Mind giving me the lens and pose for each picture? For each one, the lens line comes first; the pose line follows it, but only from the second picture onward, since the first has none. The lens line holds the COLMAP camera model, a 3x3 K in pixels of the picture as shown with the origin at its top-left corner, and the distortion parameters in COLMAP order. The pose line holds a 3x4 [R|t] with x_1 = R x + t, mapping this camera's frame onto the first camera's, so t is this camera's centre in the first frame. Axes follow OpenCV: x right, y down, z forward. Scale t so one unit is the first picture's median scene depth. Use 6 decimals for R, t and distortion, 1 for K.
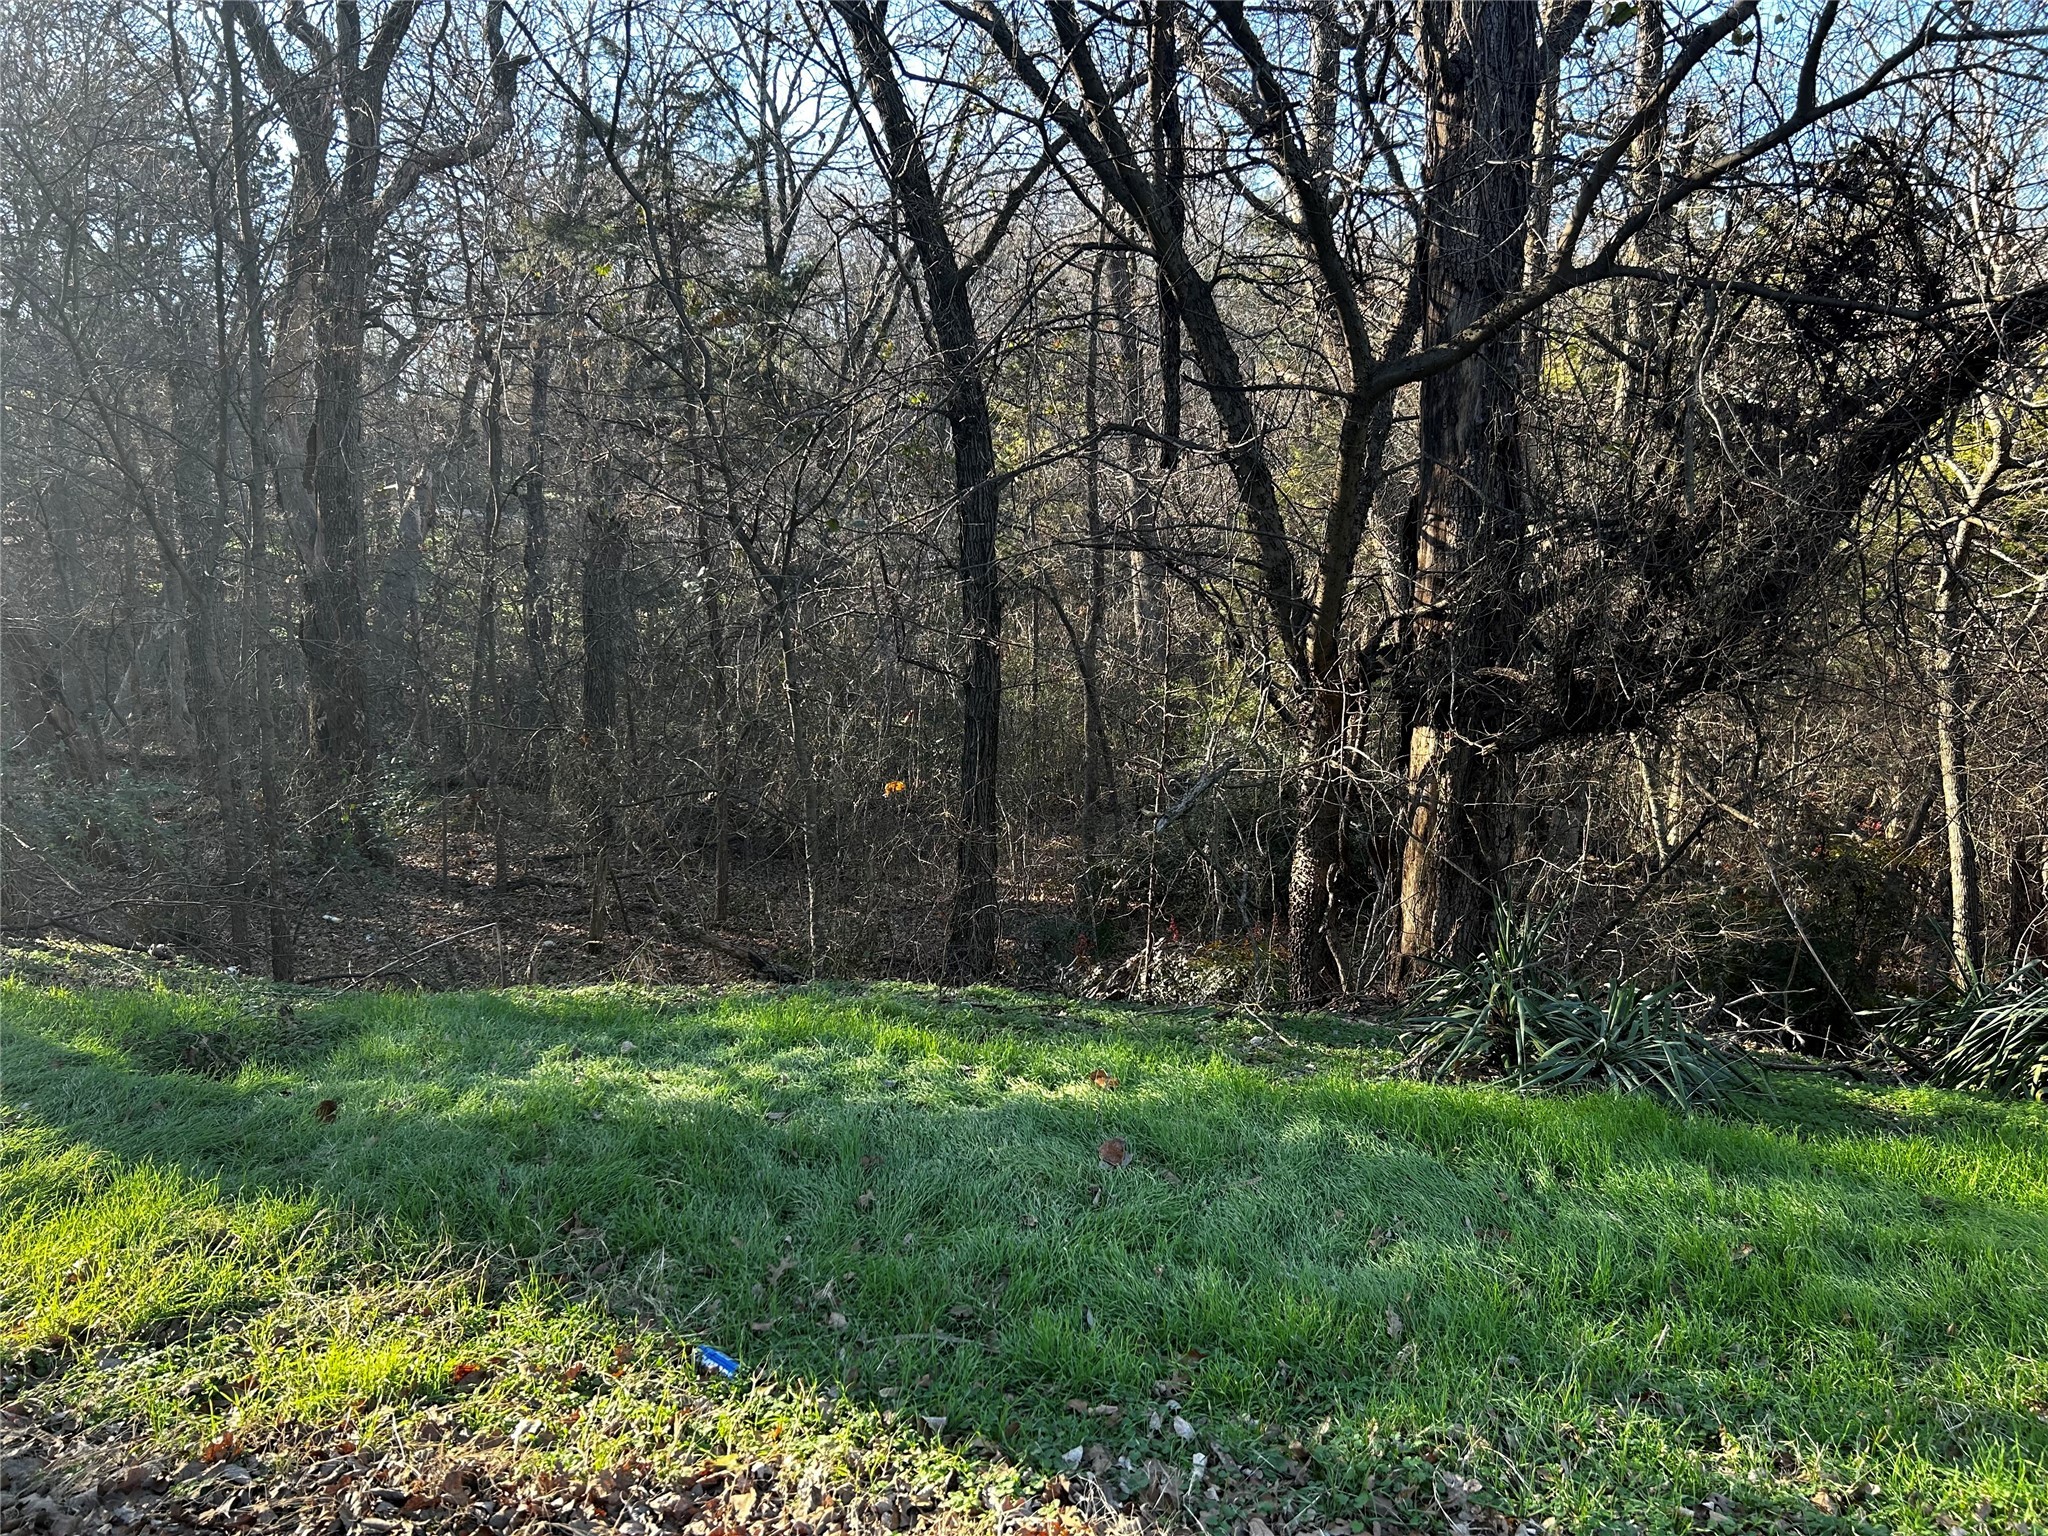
lens RADIAL K [[1533.4, 0, 1045.1], [0, 1533.4, 751.7], [0, 0, 1]] dist [0.019260, -0.028259]
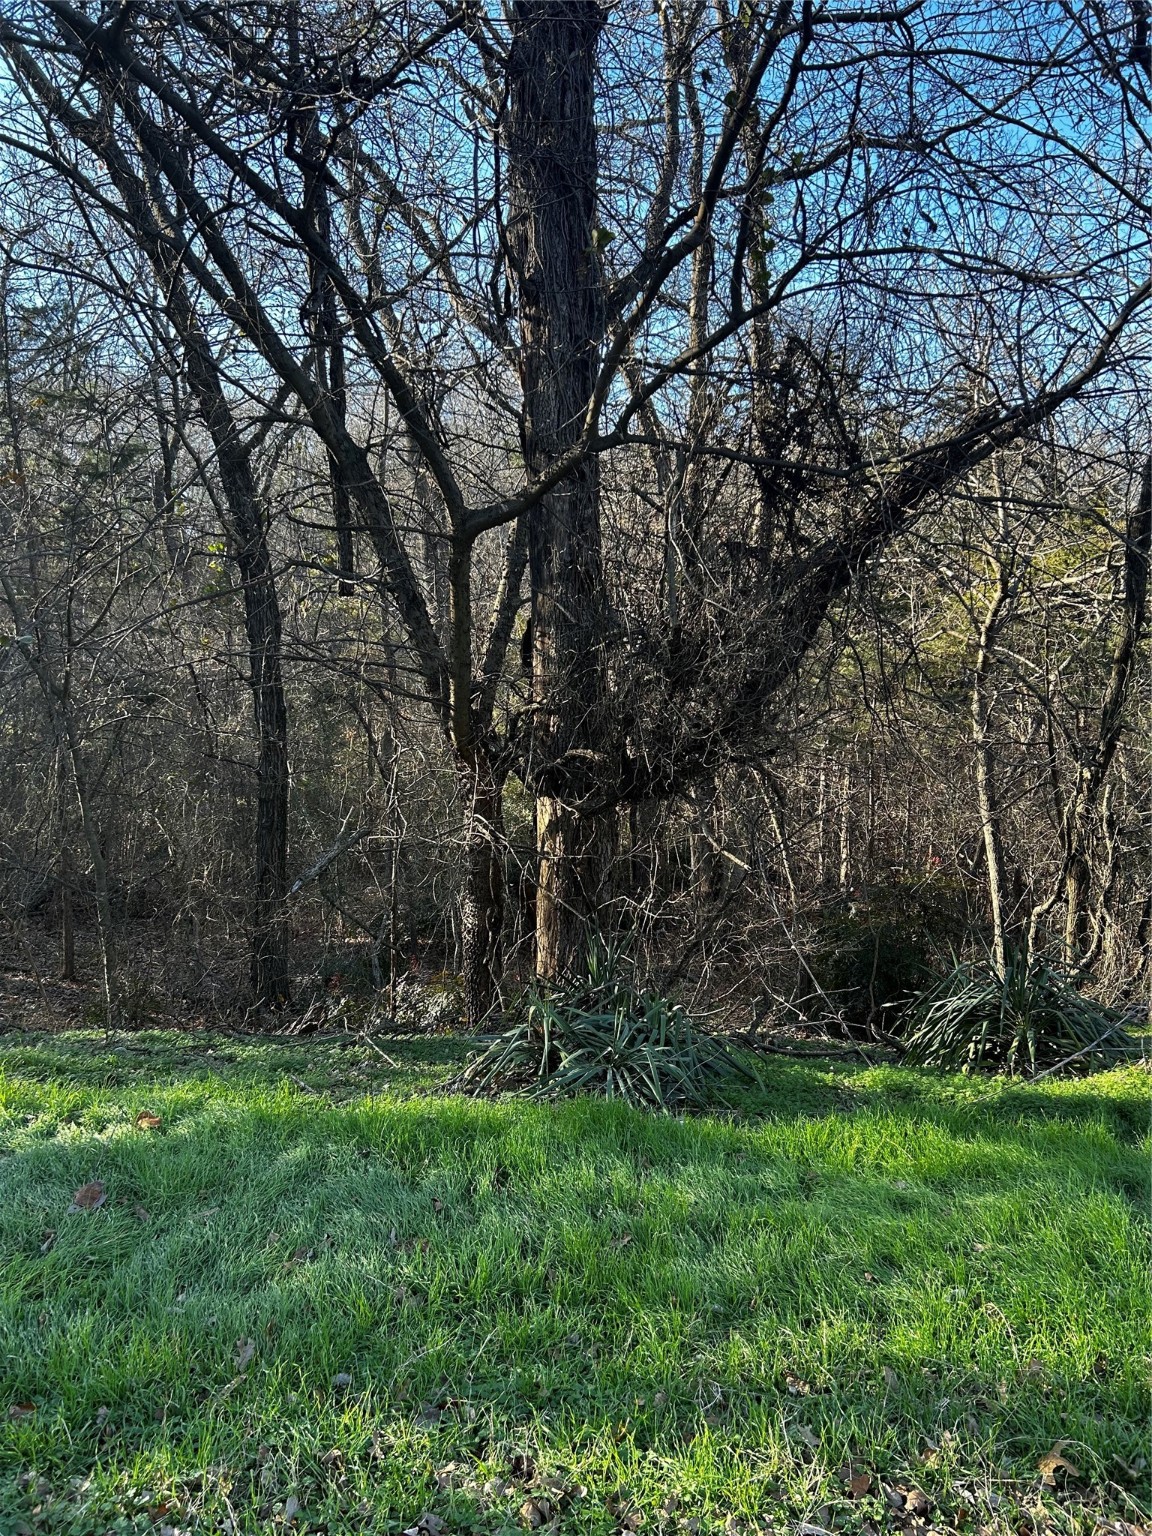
lens RADIAL K [[1150.1, 0, 584.1], [0, 1150.1, 770.5], [0, 0, 1]] dist [0.019260, -0.028259]
pose [[0.988520, -0.028639, 0.148349, 0.179120], [0.034872, 0.998607, -0.039587, -0.000427], [-0.147009, 0.044305, 0.988142, 0.067862]]
